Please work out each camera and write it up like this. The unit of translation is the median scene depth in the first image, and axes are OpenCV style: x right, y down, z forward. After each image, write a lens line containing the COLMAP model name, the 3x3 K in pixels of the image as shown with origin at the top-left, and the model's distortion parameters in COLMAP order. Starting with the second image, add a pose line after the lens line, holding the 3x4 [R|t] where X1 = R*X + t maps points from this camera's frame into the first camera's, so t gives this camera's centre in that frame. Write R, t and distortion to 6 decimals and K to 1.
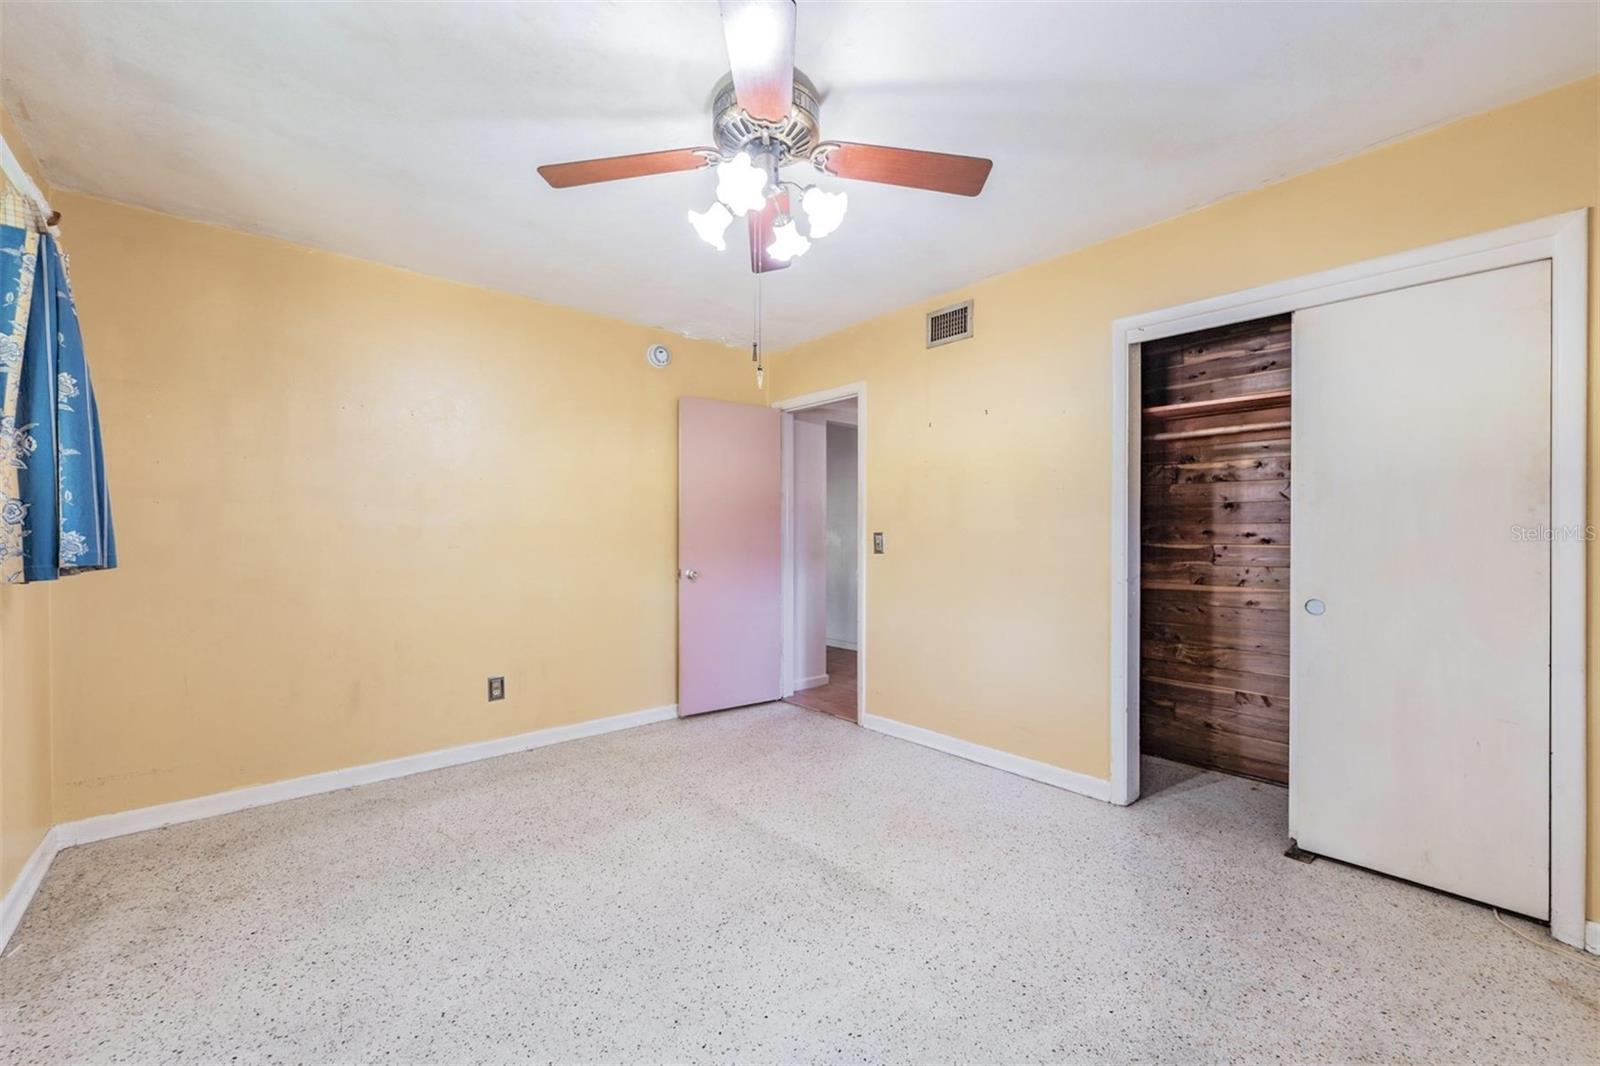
lens RADIAL K [[644.8, 0, 799.5], [0, 644.8, 534.4], [0, 0, 1]] dist [-0.004286, 0.000462]
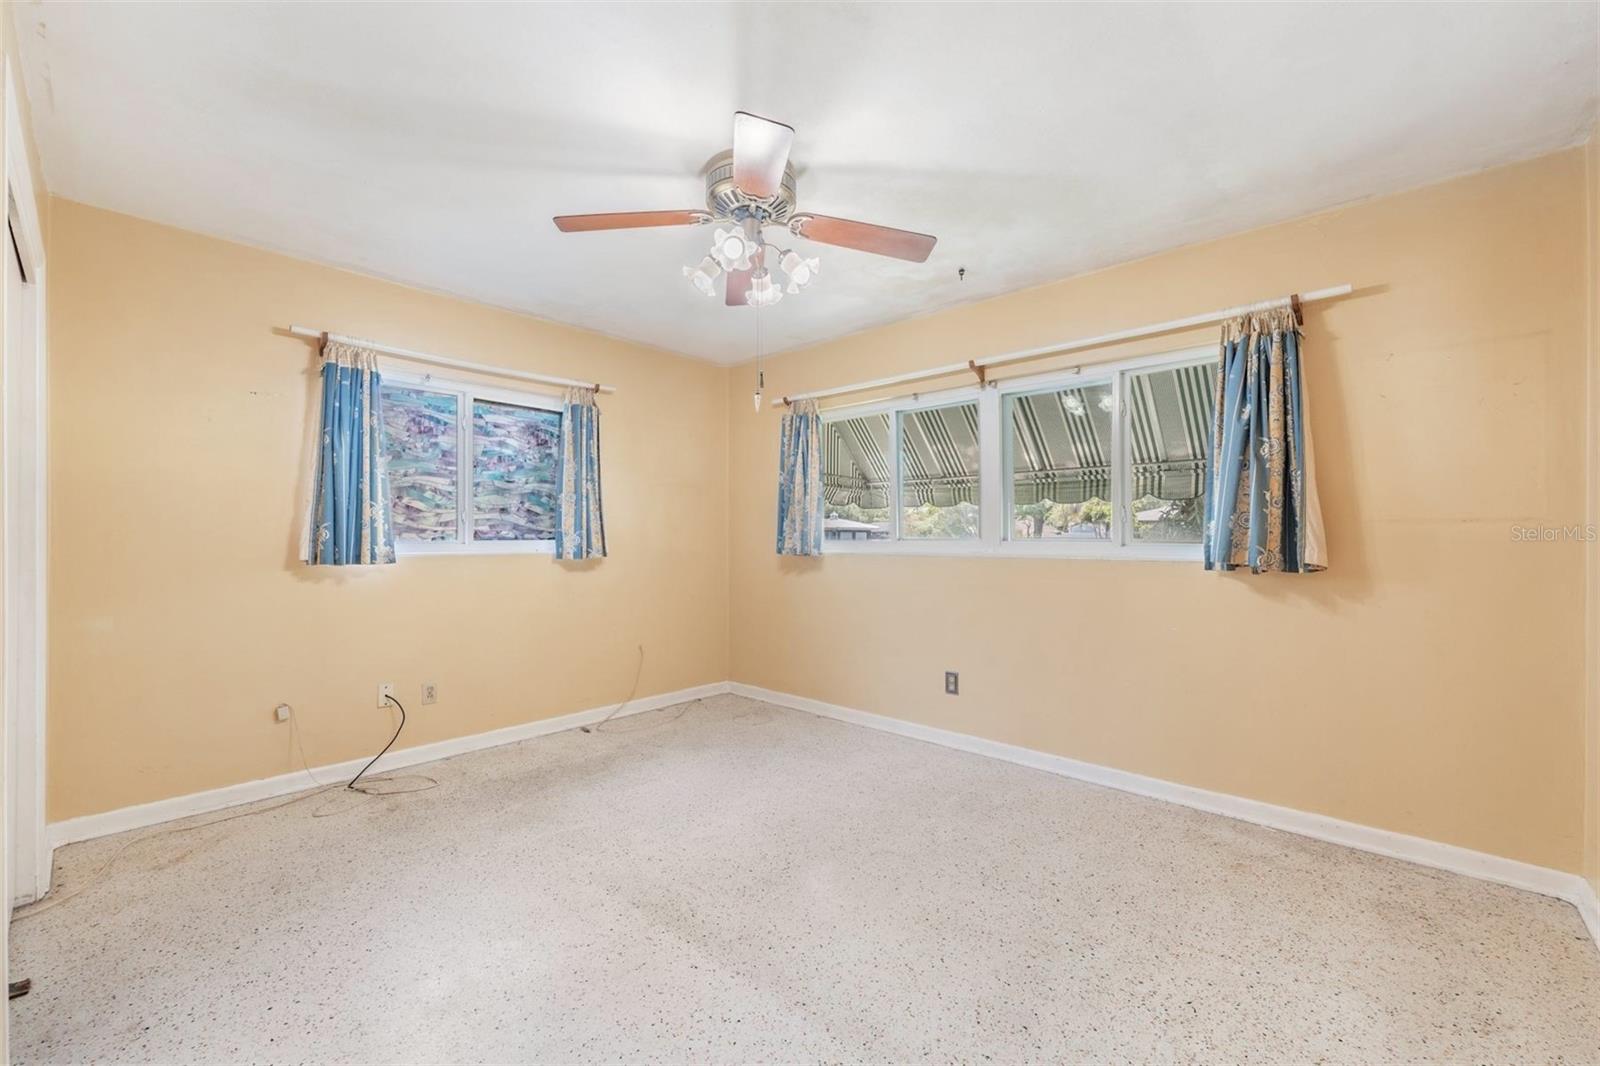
lens RADIAL K [[644.8, 0, 799.7], [0, 644.8, 534.7], [0, 0, 1]] dist [-0.004286, 0.000462]
pose [[-0.993772, -0.003348, -0.111385, -0.009150], [-0.002985, 0.999990, -0.003420, -0.004780], [0.111395, -0.003066, -0.993771, 2.029681]]
